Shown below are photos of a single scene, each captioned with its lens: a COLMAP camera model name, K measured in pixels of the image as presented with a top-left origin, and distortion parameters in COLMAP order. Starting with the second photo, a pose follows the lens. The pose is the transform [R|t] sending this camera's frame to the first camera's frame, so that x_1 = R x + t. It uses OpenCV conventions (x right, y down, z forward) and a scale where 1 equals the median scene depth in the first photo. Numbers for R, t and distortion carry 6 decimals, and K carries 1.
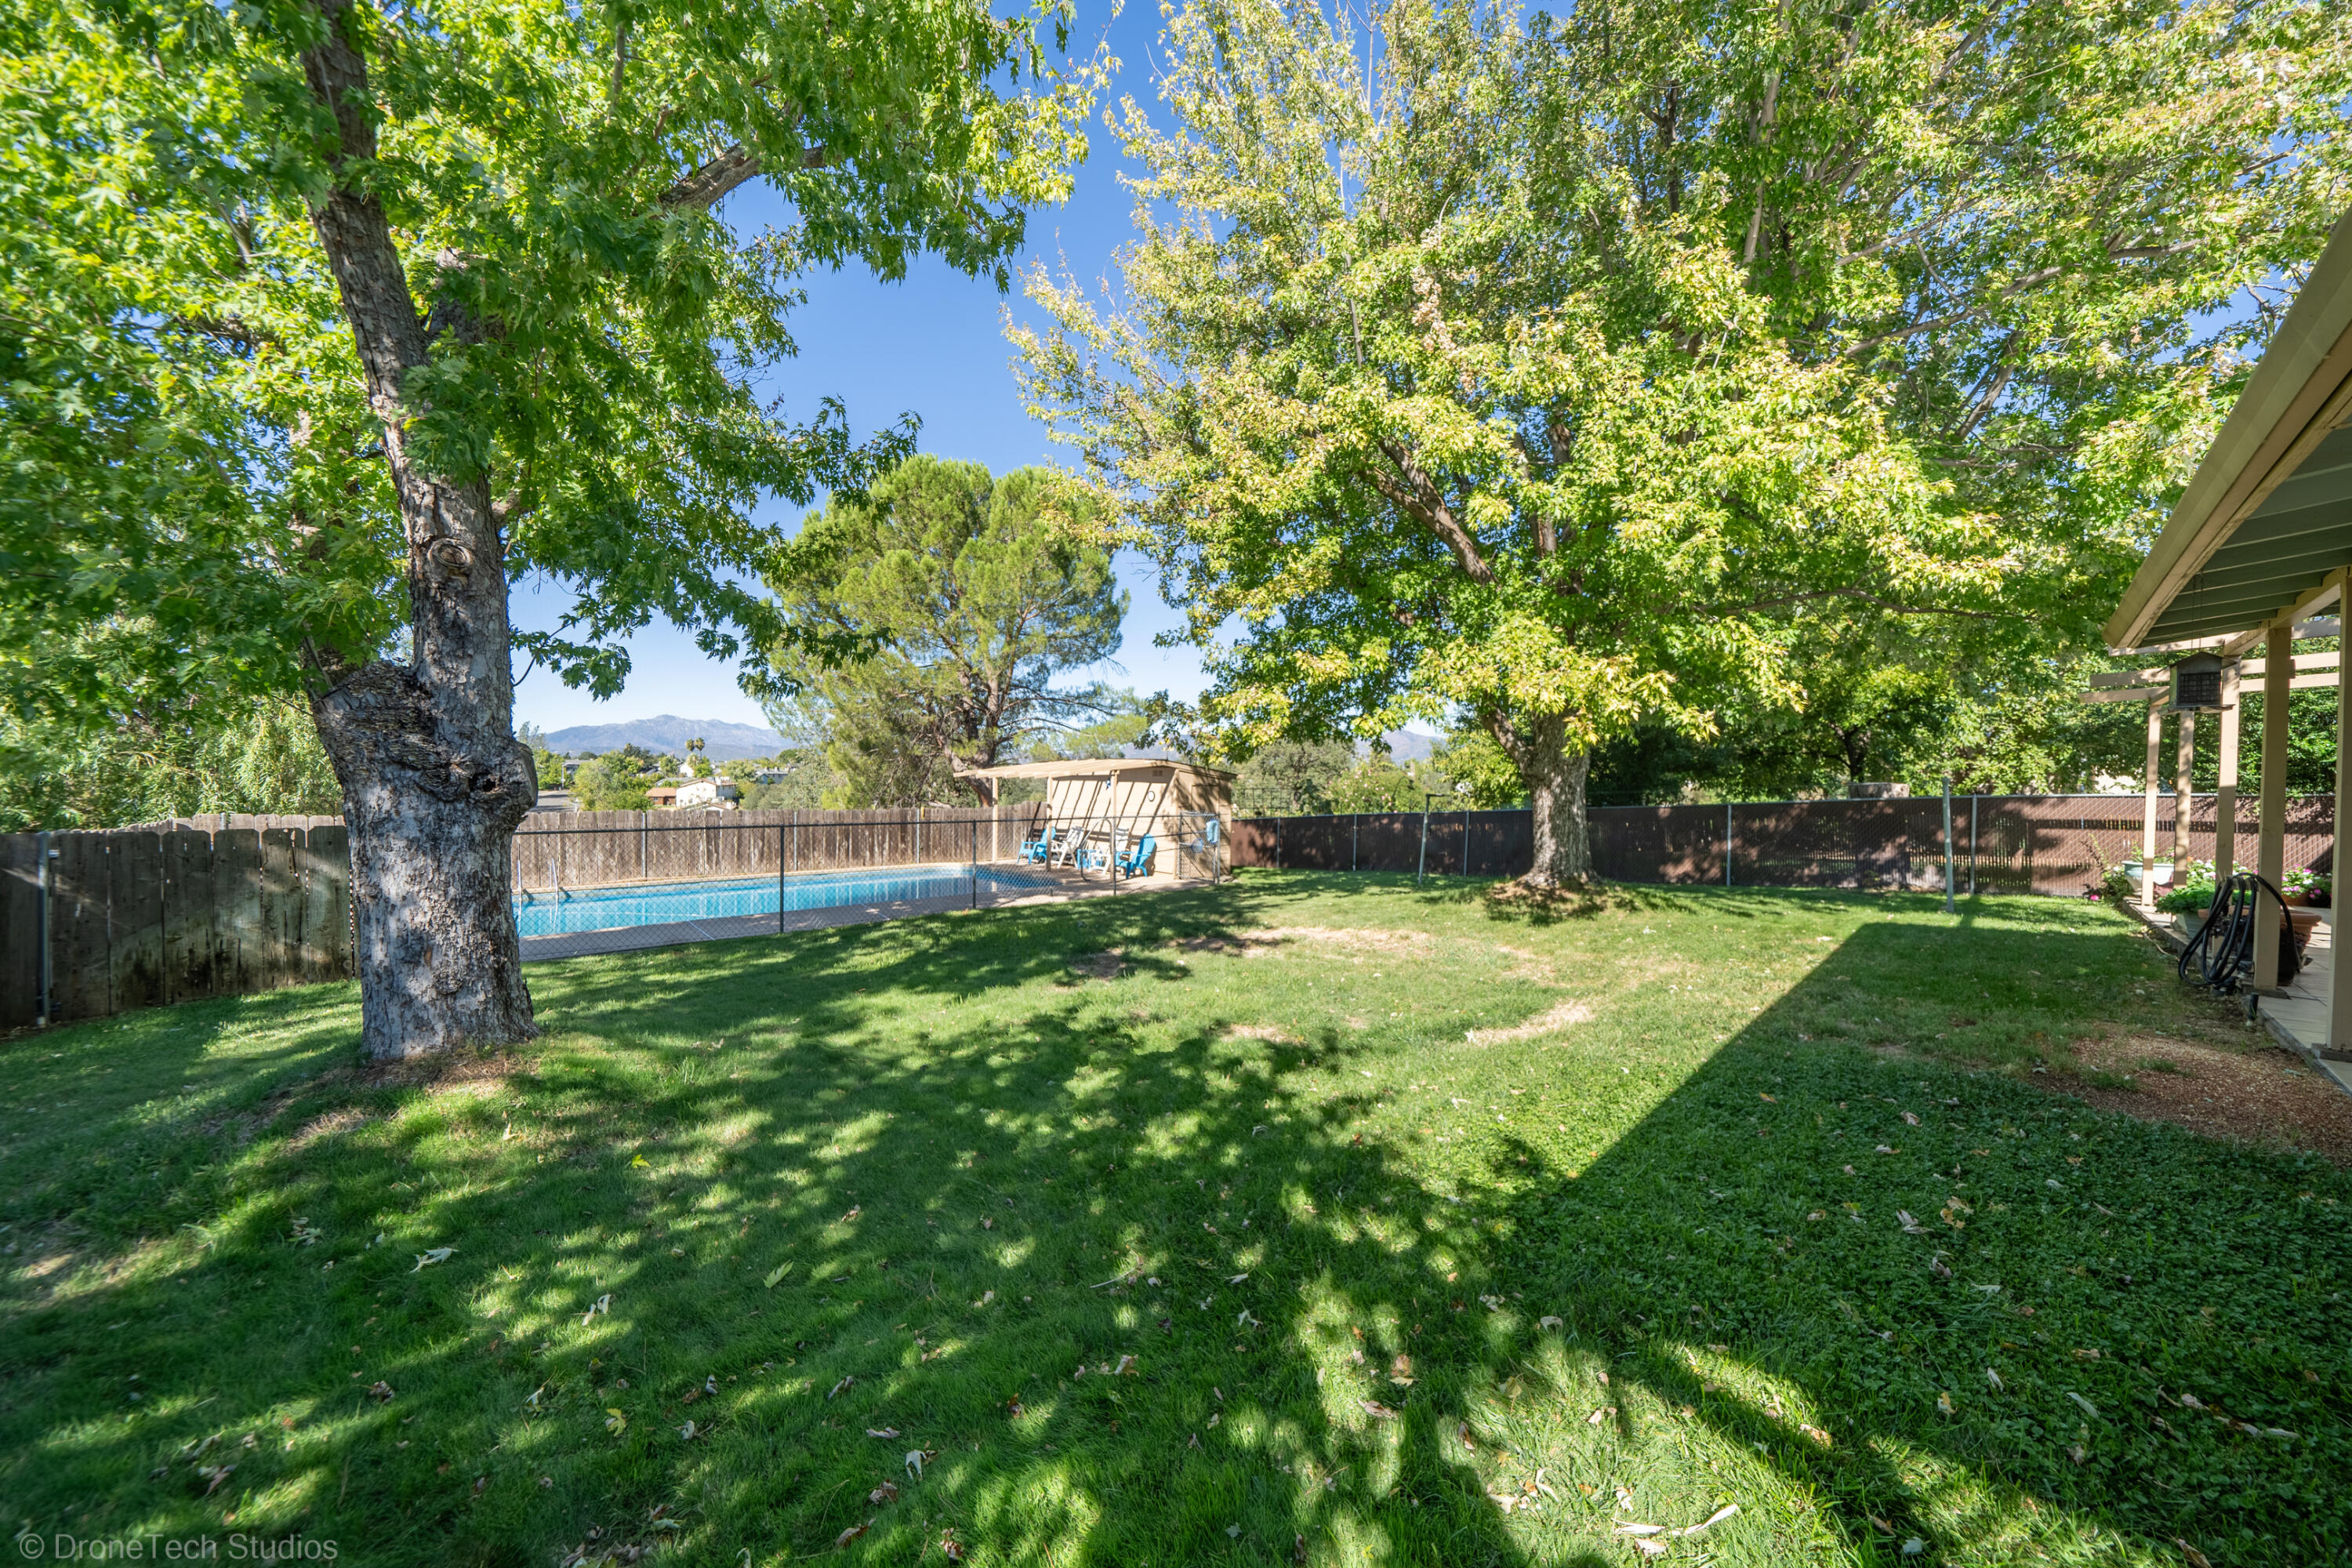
lens RADIAL K [[804.6, 0, 1179.3], [0, 804.6, 791.2], [0, 0, 1]] dist [-0.000931, 0.000103]
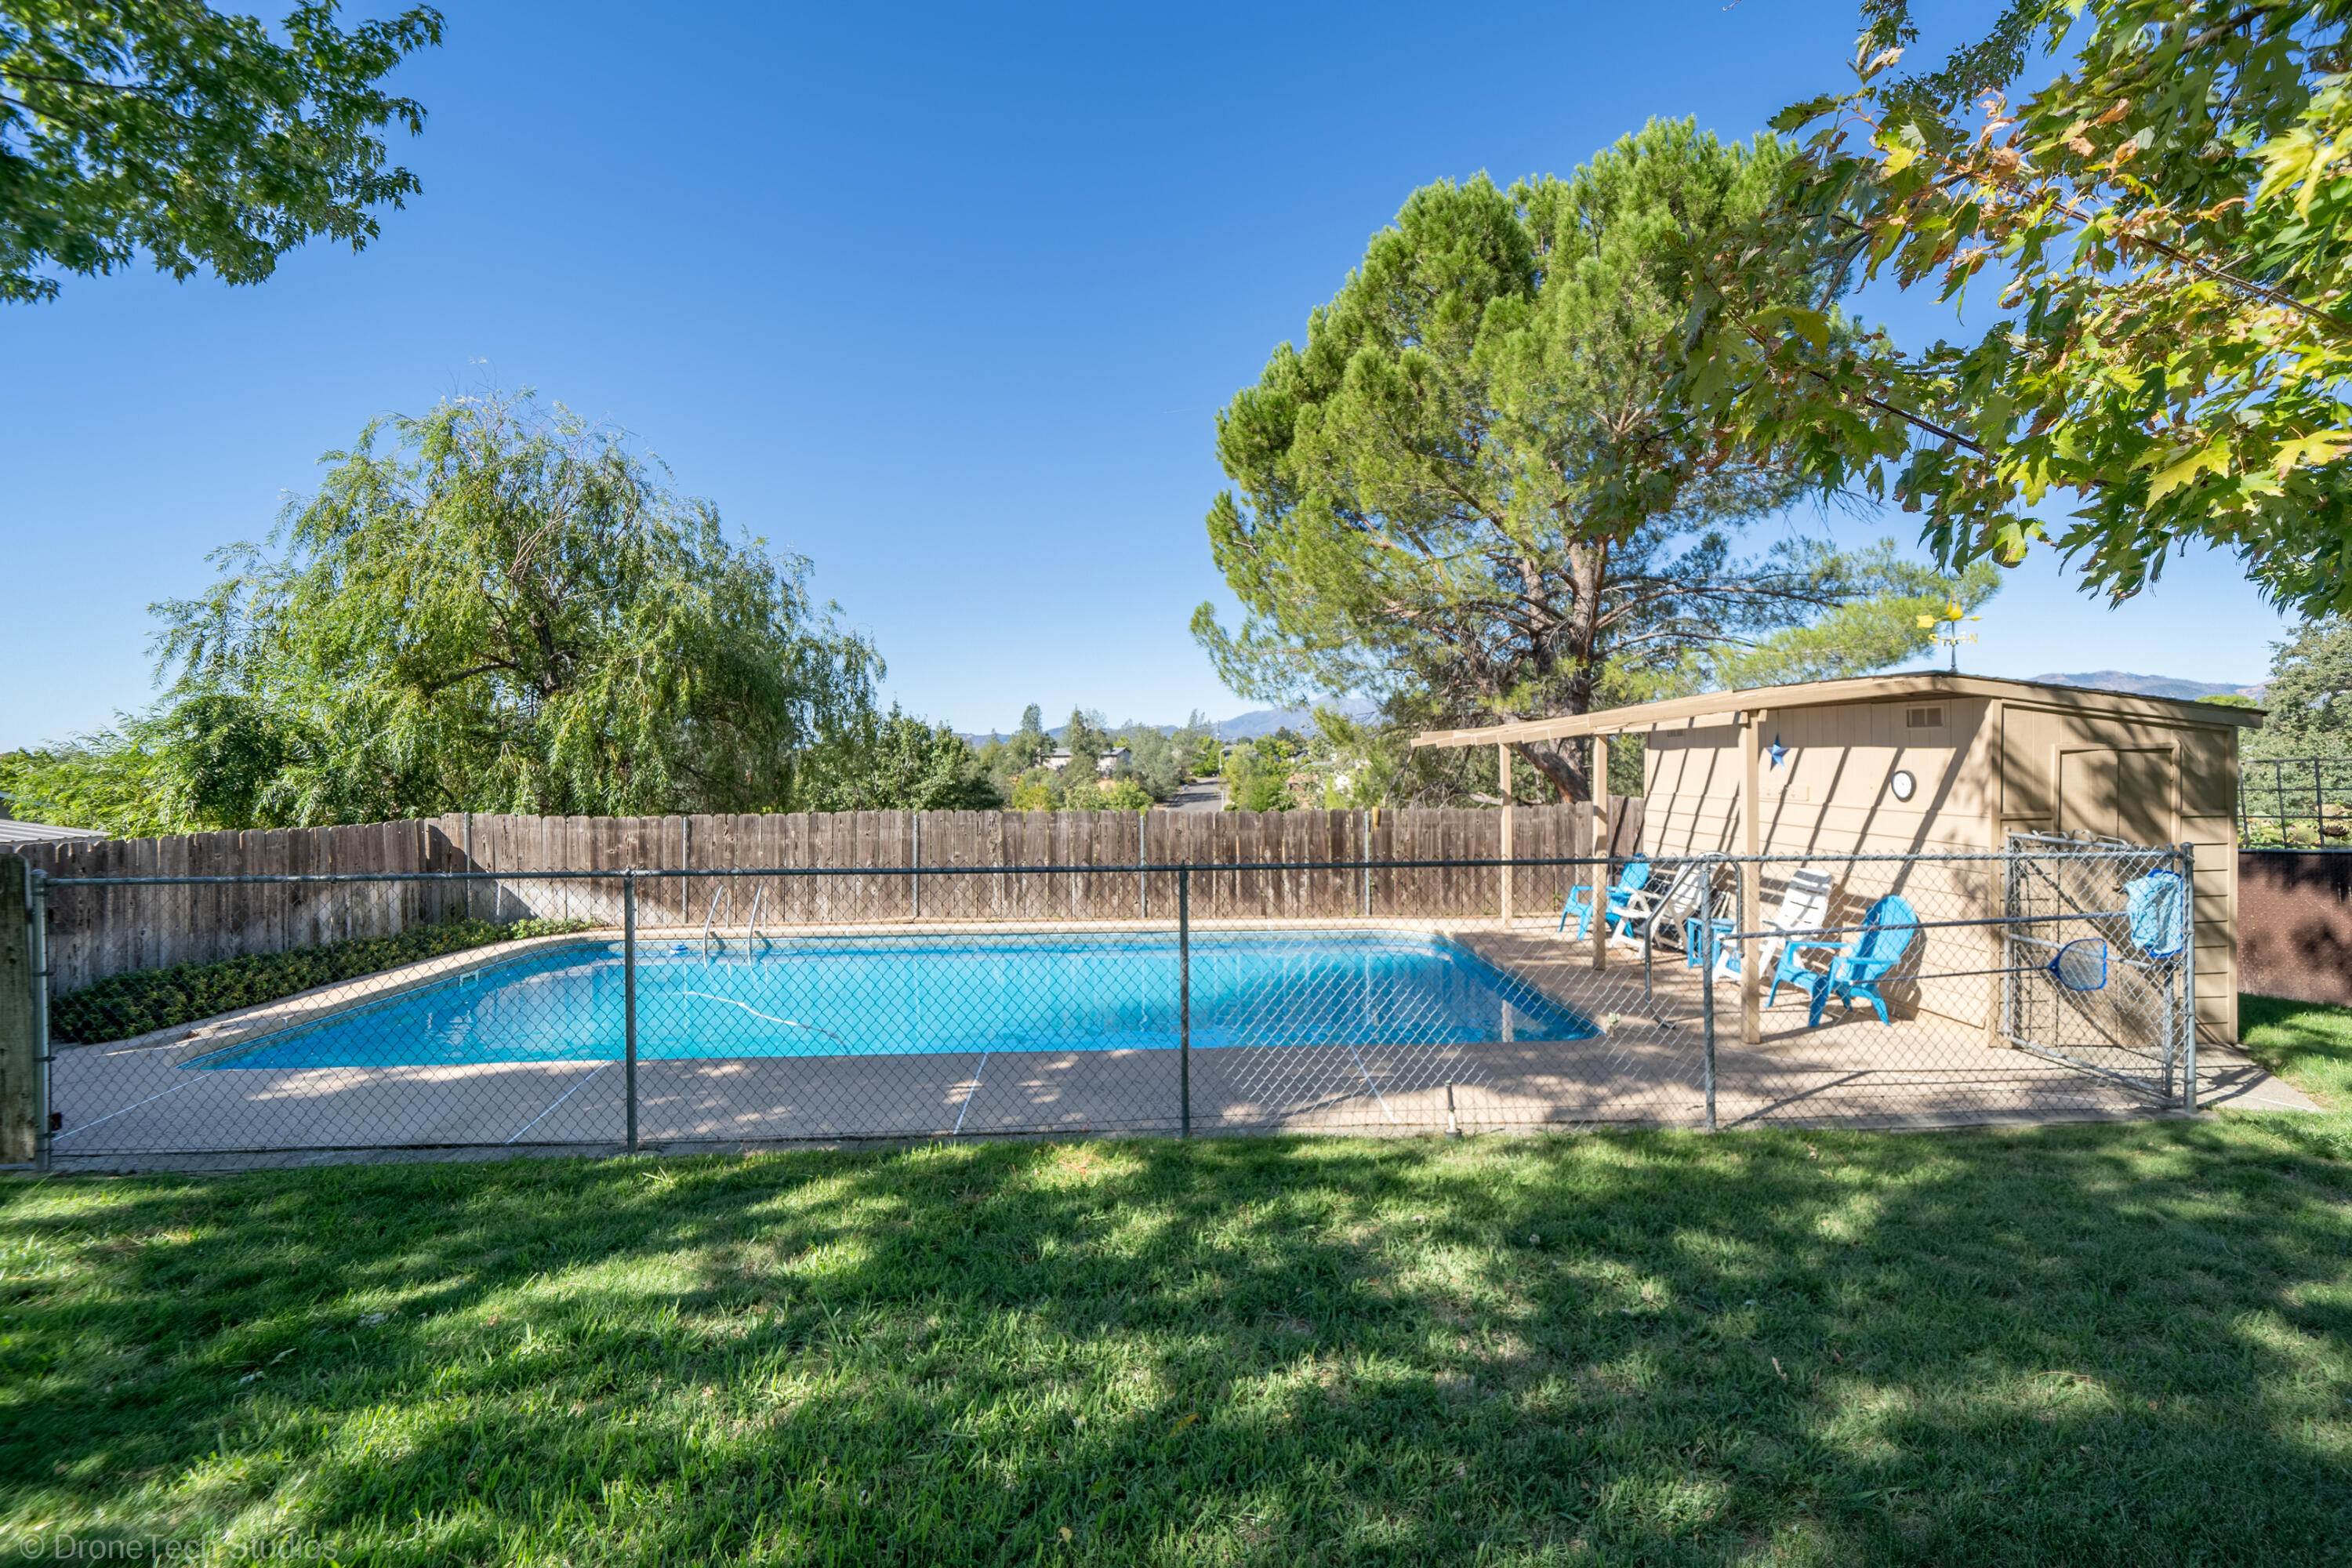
lens RADIAL K [[1013.1, 0, 1165.0], [0, 1013.1, 769.9], [0, 0, 1]] dist [0.002779, 0.000634]
pose [[0.747472, -0.014213, -0.664141, 0.037880], [0.010992, 0.999899, -0.009028, 0.001093], [0.664202, -0.000552, 0.747553, 1.172539]]
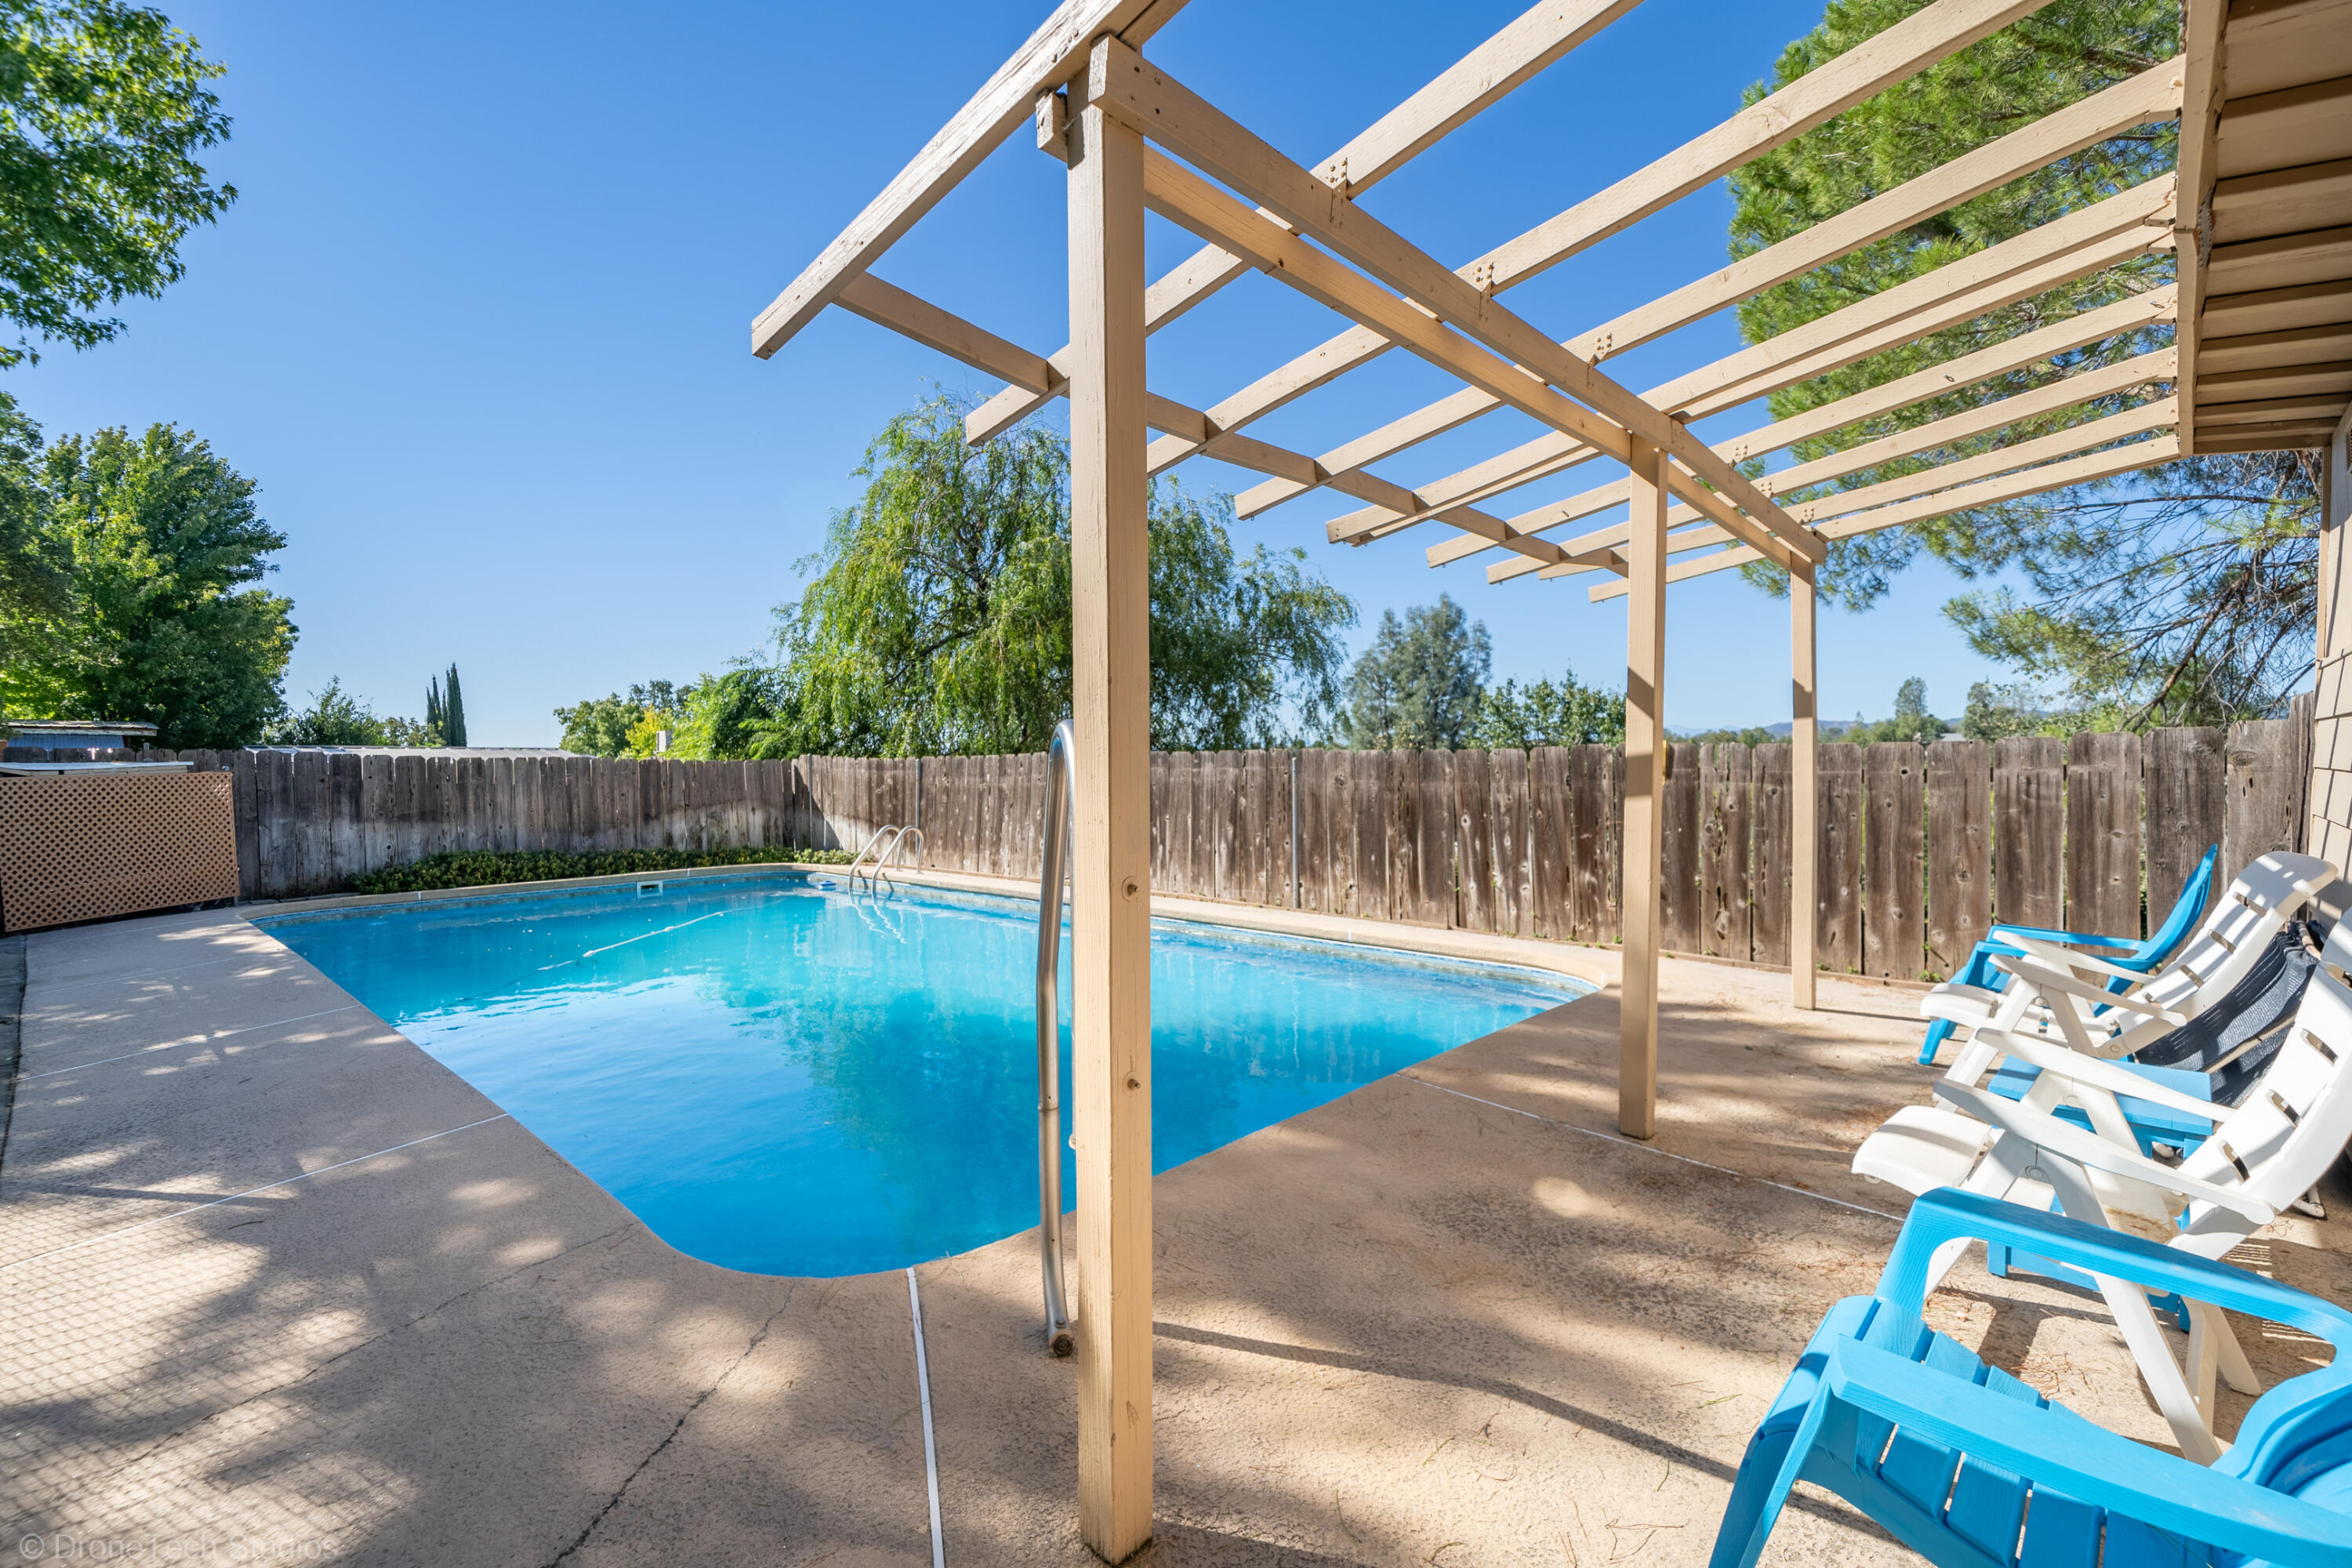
lens RADIAL K [[1013.1, 0, 1165.0], [0, 1013.1, 769.9], [0, 0, 1]] dist [0.002779, 0.000634]
pose [[0.037553, -0.011230, -0.999232, 0.023153], [-0.002381, 0.999933, -0.011327, 0.095208], [0.999292, 0.002804, 0.037524, 2.282976]]
